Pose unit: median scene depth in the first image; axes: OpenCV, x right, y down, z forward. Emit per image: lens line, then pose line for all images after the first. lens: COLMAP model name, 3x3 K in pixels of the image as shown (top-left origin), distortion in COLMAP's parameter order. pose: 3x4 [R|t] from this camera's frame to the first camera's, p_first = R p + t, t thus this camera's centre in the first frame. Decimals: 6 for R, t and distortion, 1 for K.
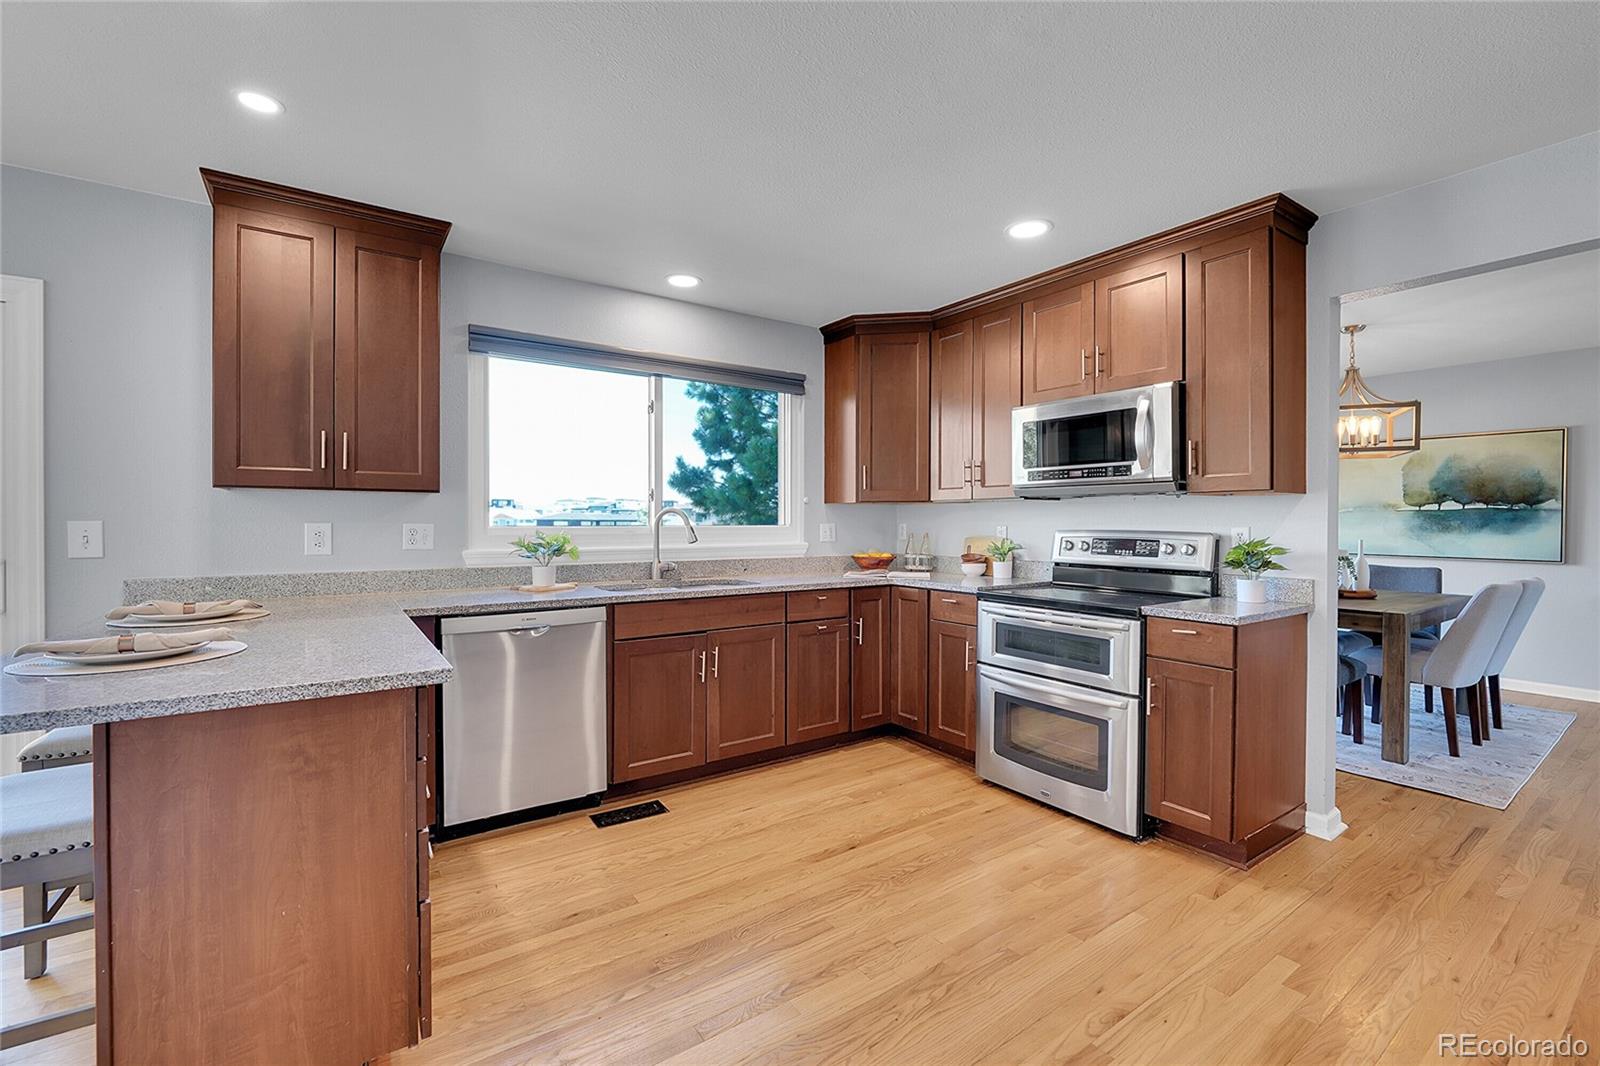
lens RADIAL K [[665.6, 0, 797.2], [0, 665.6, 528.0], [0, 0, 1]] dist [-0.009437, -0.000559]
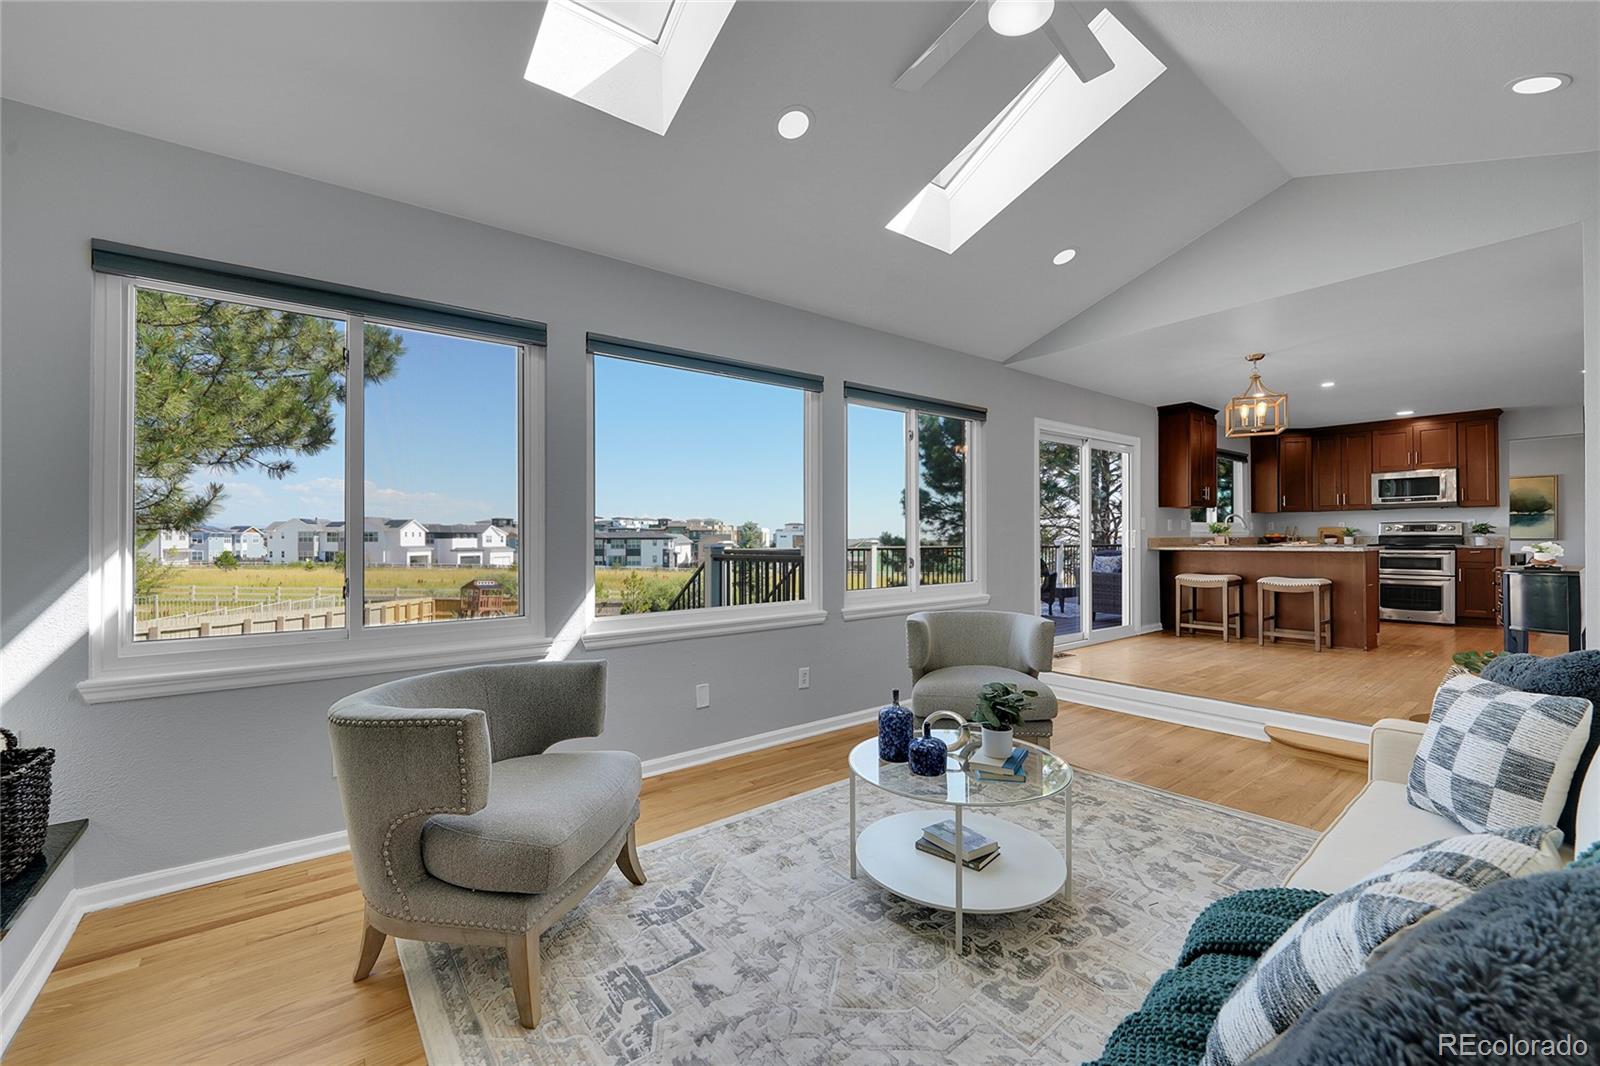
lens RADIAL K [[650.0, 0, 800.0], [0, 650.0, 533.0], [0, 0, 1]] dist [-0.012620, 0.000113]
pose [[0.998460, -0.006416, 0.055108, -2.205077], [0.007432, 0.999806, -0.018256, 0.080952], [-0.054980, 0.018637, 0.998314, -1.462653]]
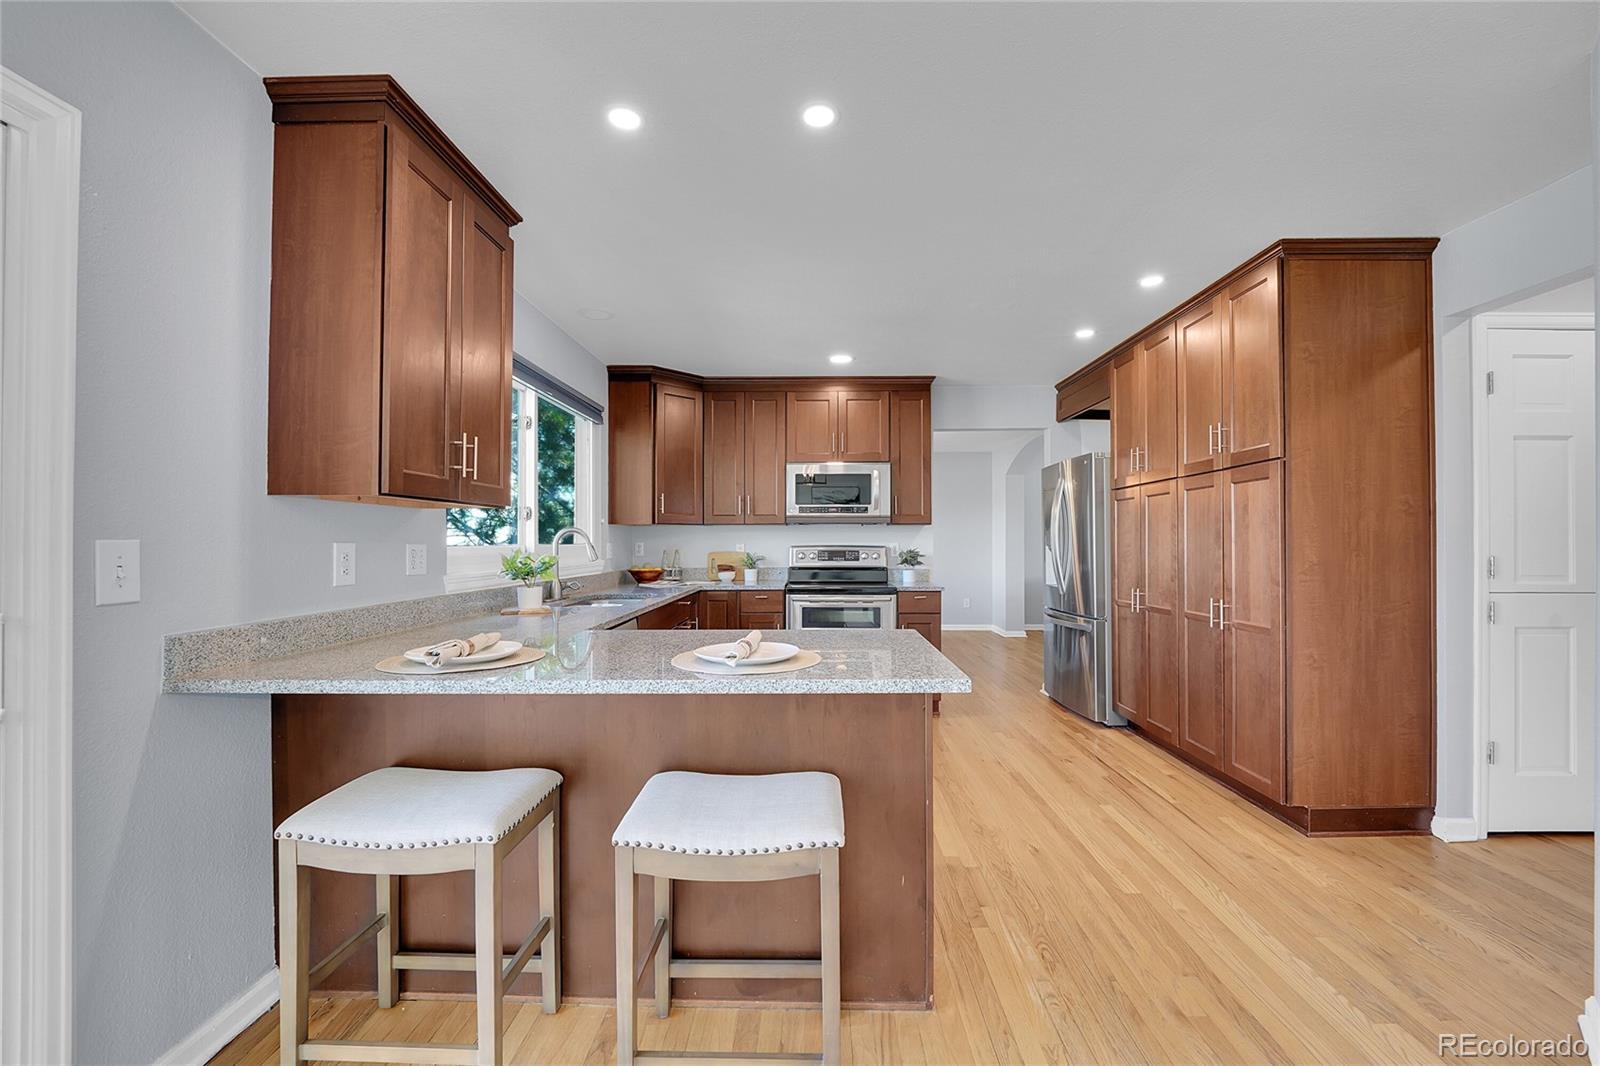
lens RADIAL K [[658.1, 0, 809.9], [0, 658.1, 541.5], [0, 0, 1]] dist [0.000478, 0.000213]
pose [[0.579536, -0.002716, 0.814942, -0.933746], [0.011165, 0.999927, -0.004607, 0.000474], [-0.814870, 0.011769, 0.579524, 0.130360]]
